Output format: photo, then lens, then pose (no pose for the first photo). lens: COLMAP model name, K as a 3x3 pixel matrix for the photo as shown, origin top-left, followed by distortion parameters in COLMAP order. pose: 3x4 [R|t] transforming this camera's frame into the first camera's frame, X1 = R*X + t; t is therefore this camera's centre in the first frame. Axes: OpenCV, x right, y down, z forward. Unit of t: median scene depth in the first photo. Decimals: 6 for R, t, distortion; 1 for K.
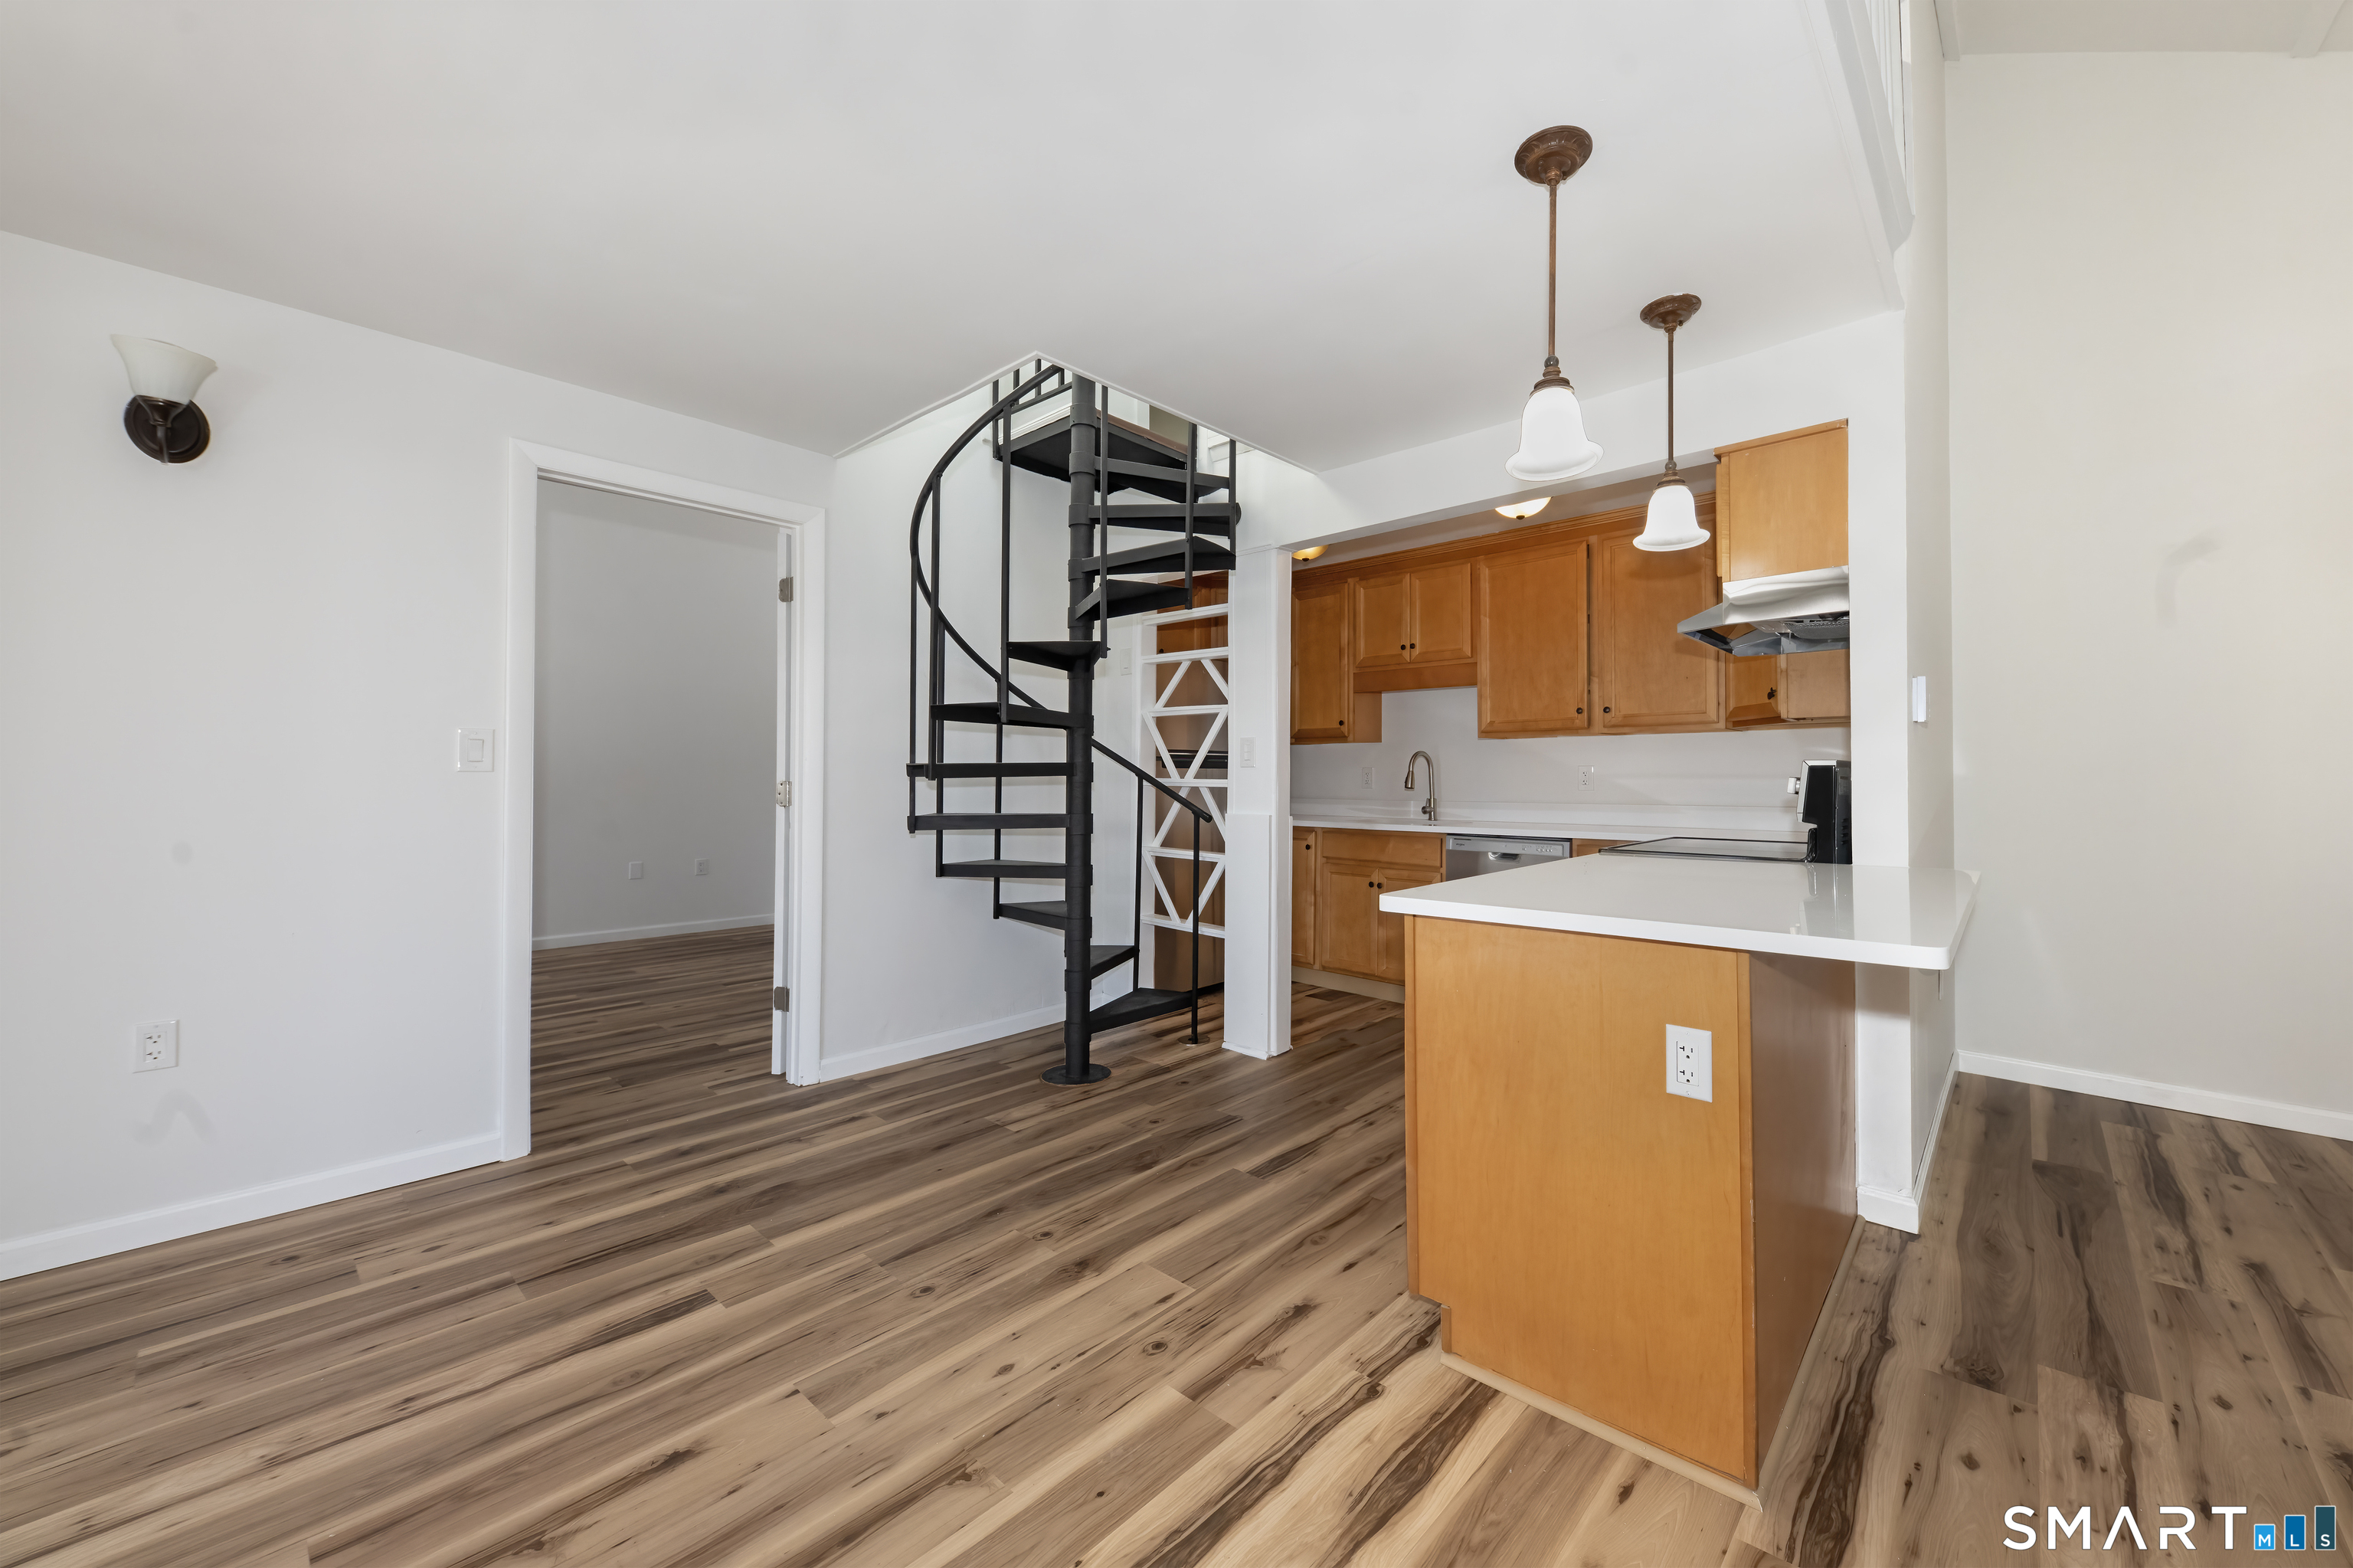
lens RADIAL K [[888.4, 0, 1269.8], [0, 888.4, 764.9], [0, 0, 1]] dist [0.000968, -0.000034]
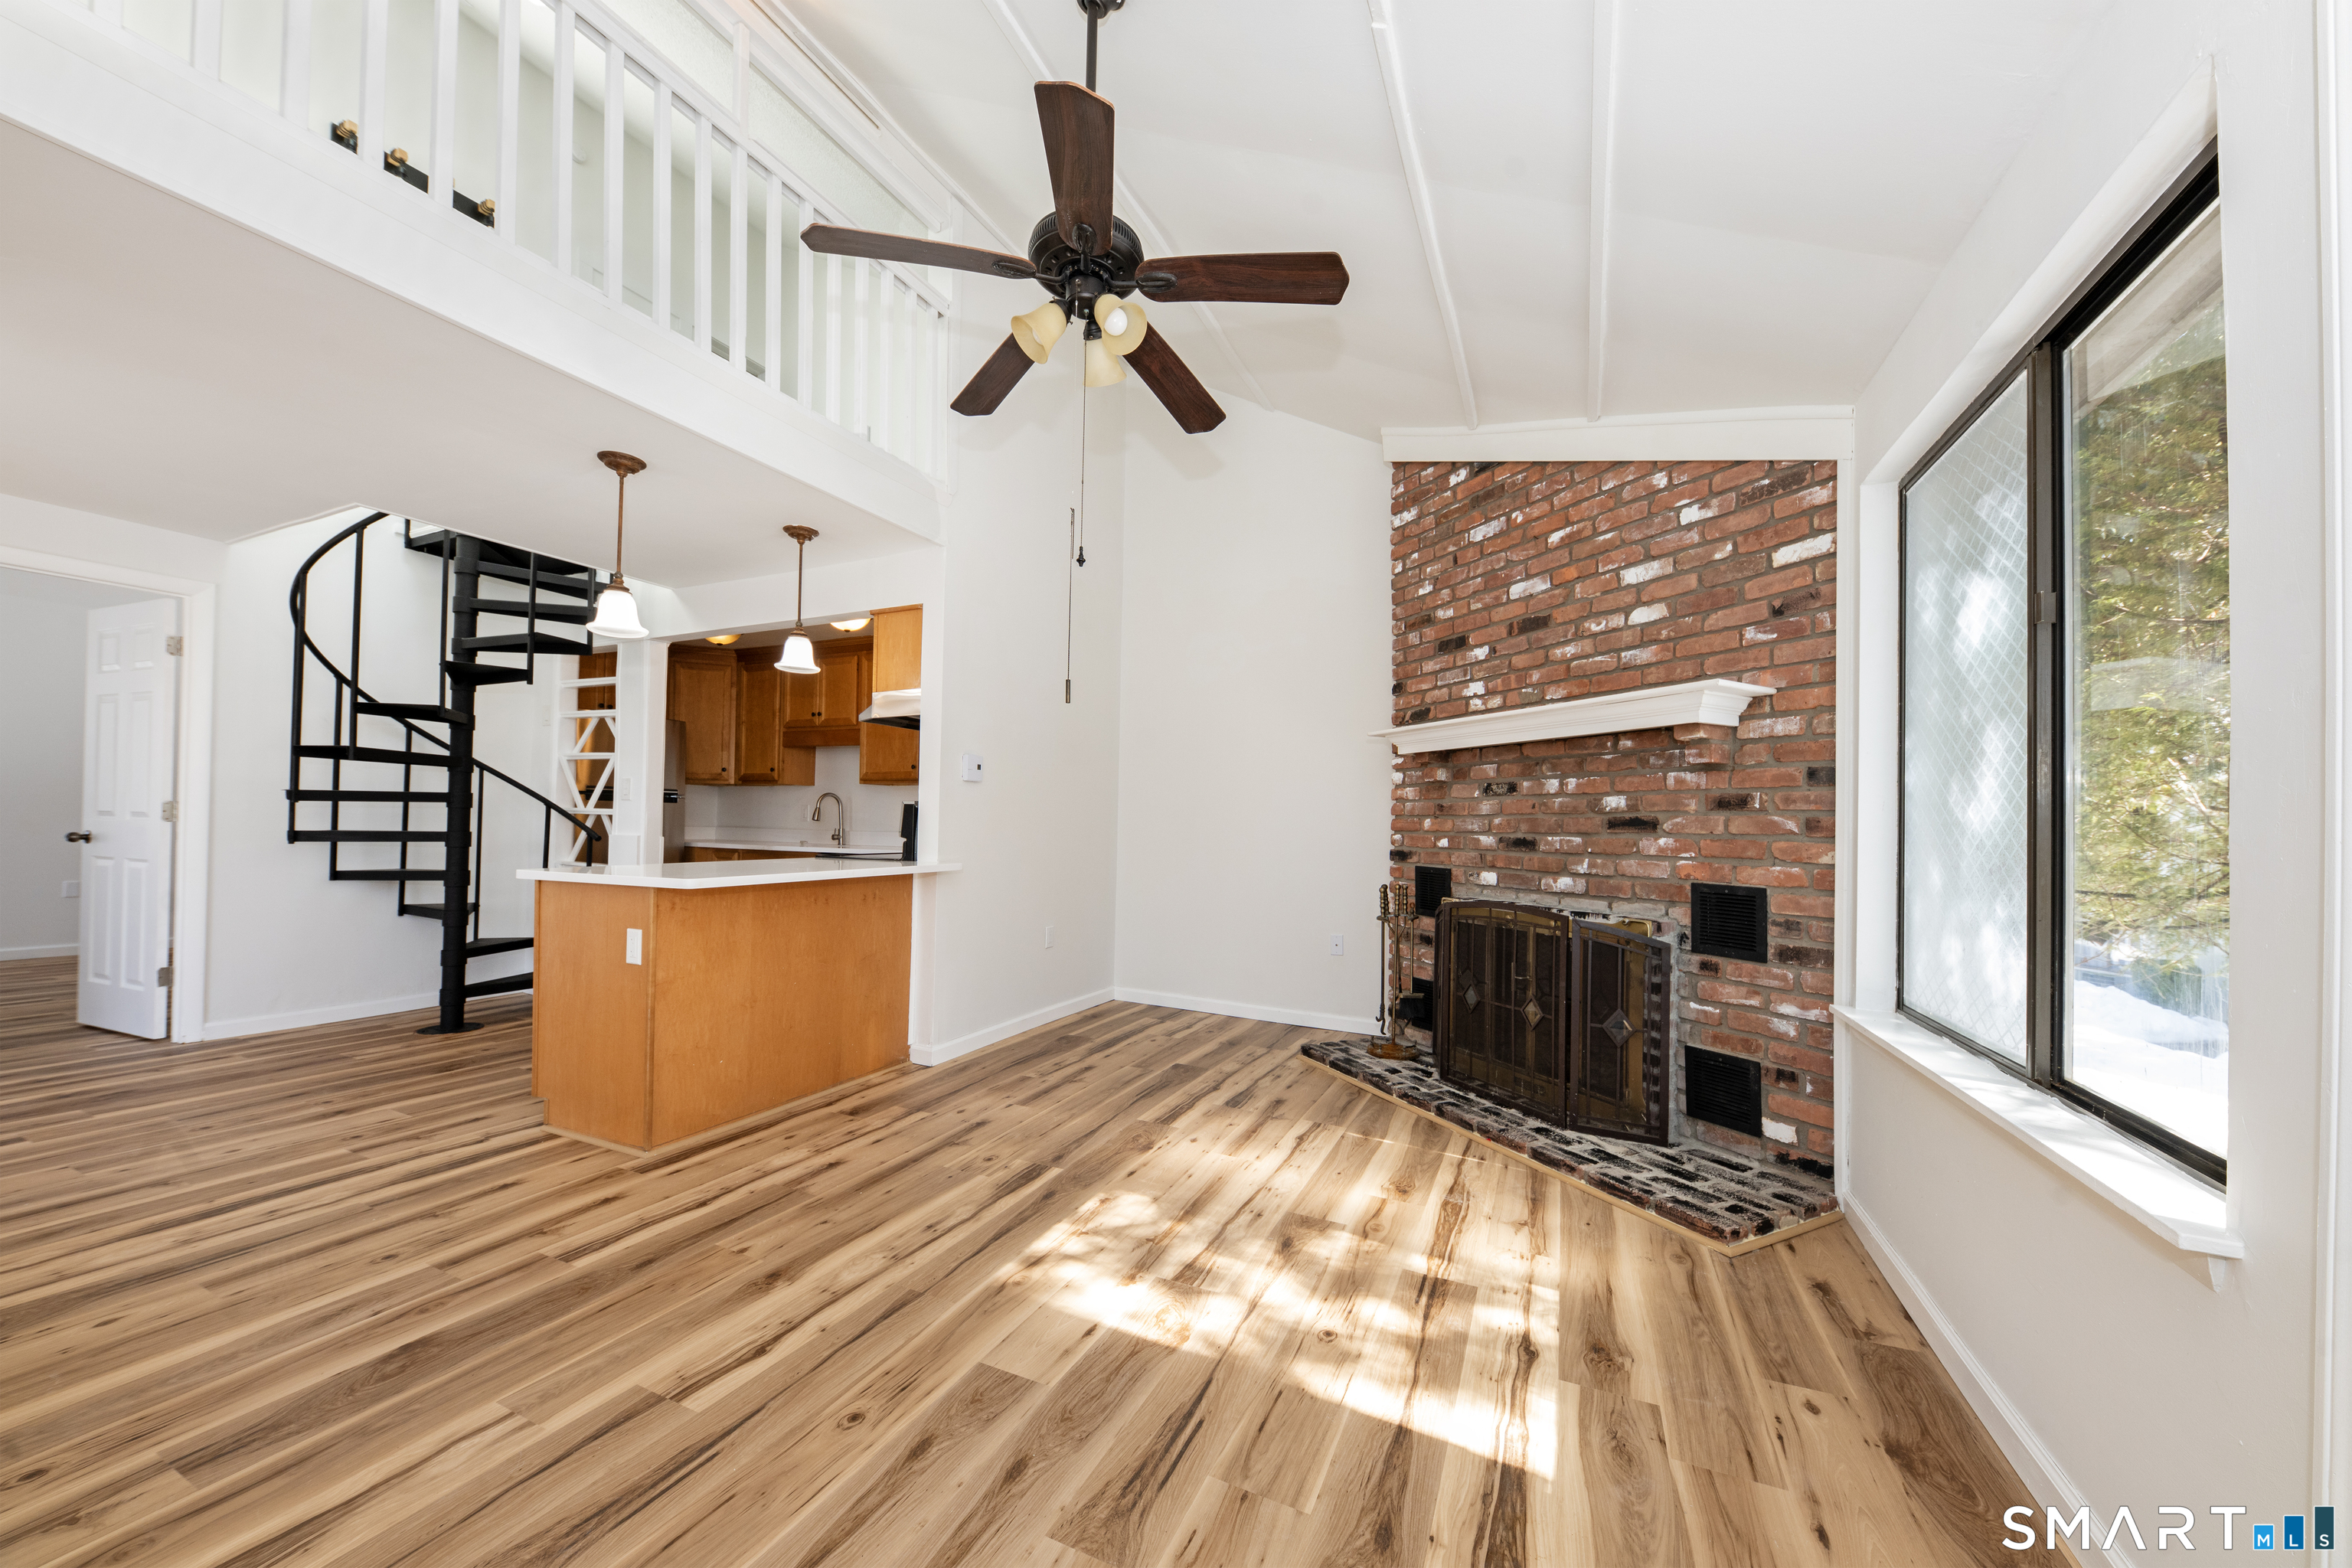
lens RADIAL K [[832.6, 0, 1186.6], [0, 832.6, 816.1], [0, 0, 1]] dist [-0.001292, -0.000048]
pose [[0.963071, 0.020079, 0.268497, 0.495423], [-0.021992, 0.999750, 0.004121, 0.003045], [-0.268347, -0.009874, 0.963272, -0.482503]]
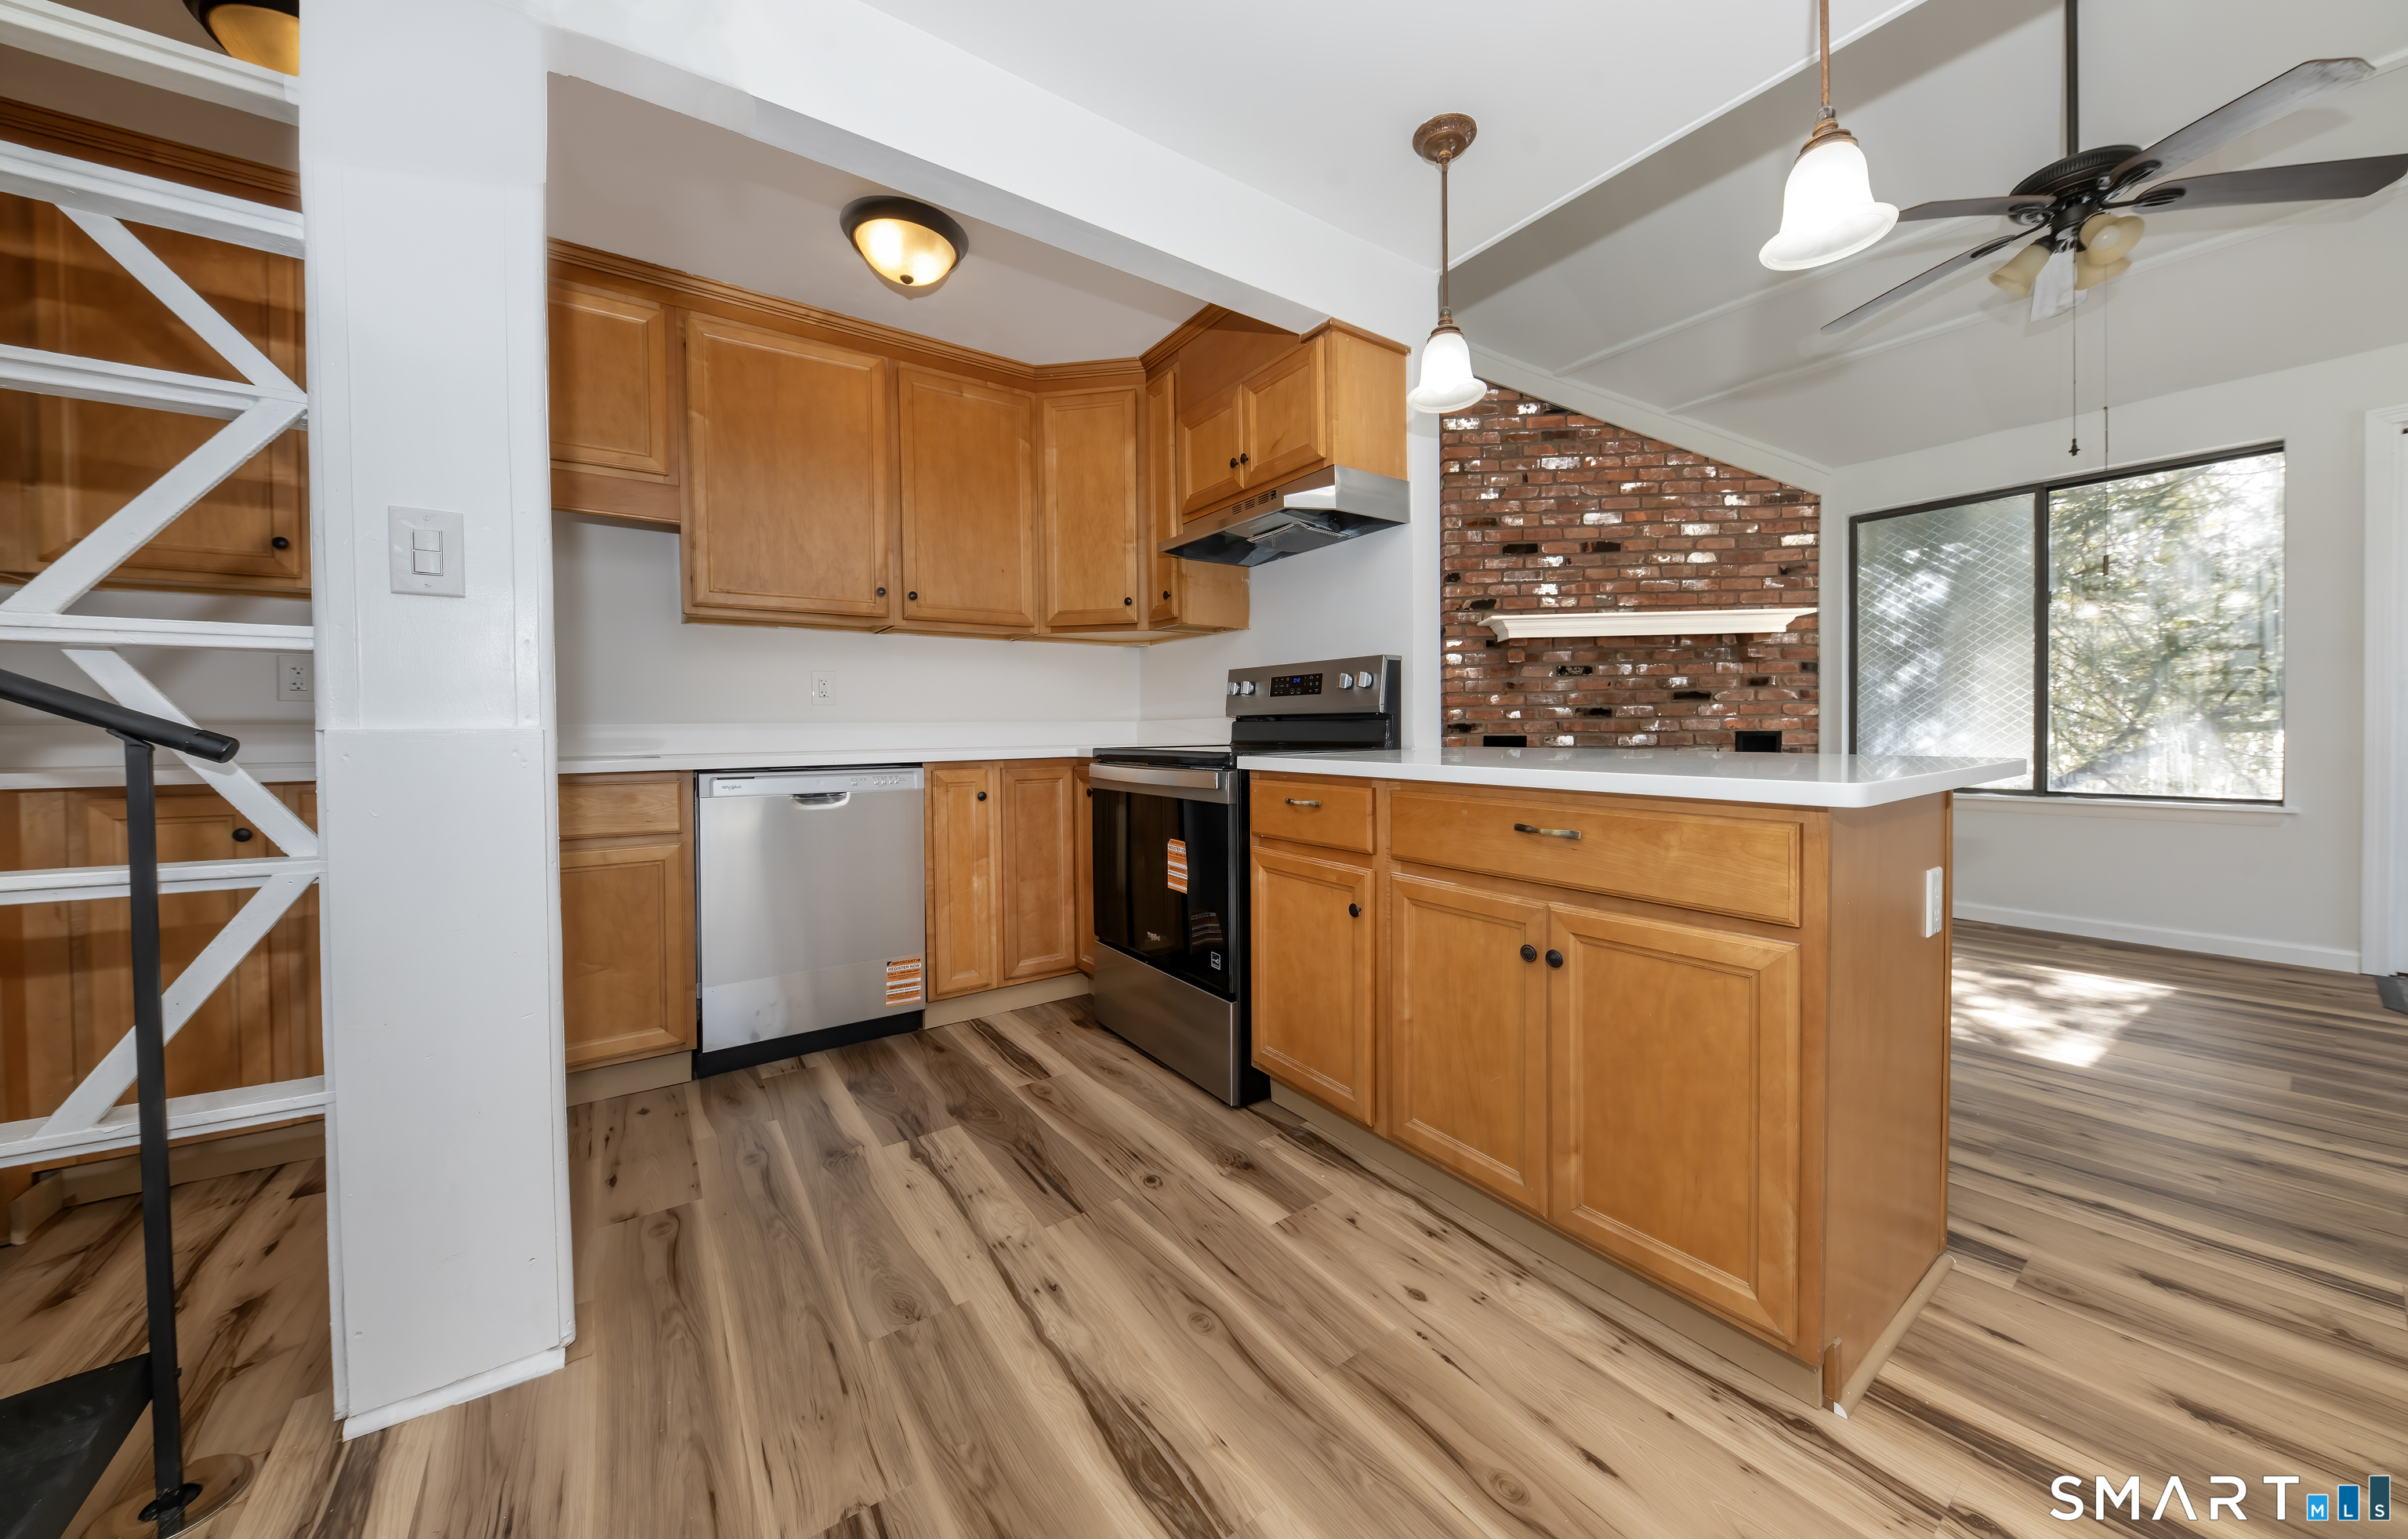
lens RADIAL K [[817.8, 0, 1211.3], [0, 817.8, 742.7], [0, 0, 1]] dist [0.009719, -0.006653]
pose [[0.245365, -0.019602, 0.969232, -0.287124], [-0.005810, 0.999748, 0.021690, 0.056503], [-0.969413, -0.010953, 0.245190, 0.680302]]
